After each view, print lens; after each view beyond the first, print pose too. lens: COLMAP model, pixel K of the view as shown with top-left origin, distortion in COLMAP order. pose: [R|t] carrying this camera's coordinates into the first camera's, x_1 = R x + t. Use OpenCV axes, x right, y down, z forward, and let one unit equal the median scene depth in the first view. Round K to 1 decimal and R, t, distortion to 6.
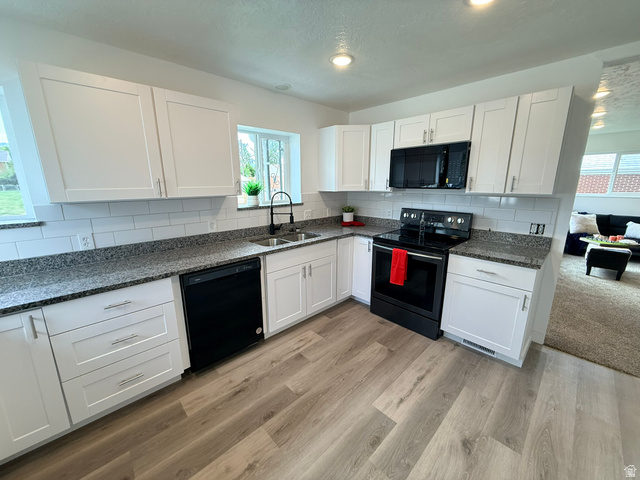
lens RADIAL K [[253.3, 0, 318.5], [0, 253.3, 238.9], [0, 0, 1]] dist [-0.001062, 0.000164]
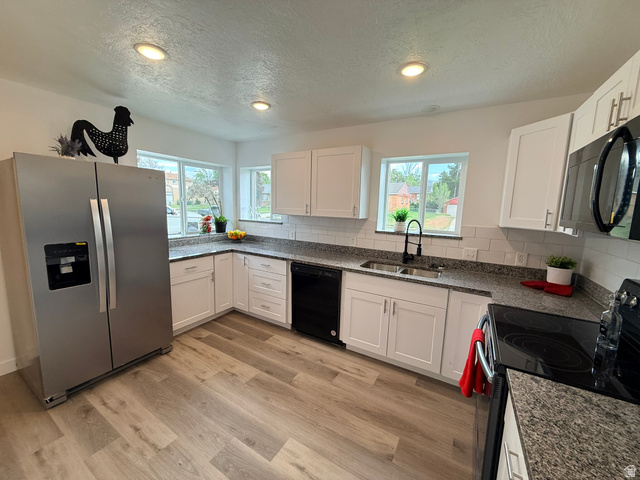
lens RADIAL K [[253.3, 0, 318.5], [0, 253.3, 238.9], [0, 0, 1]] dist [-0.001062, 0.000164]
pose [[0.270671, 0.142867, -0.952012, 0.857369], [-0.239420, 0.967844, 0.077172, -0.139999], [0.932424, 0.207043, 0.296172, 0.543798]]
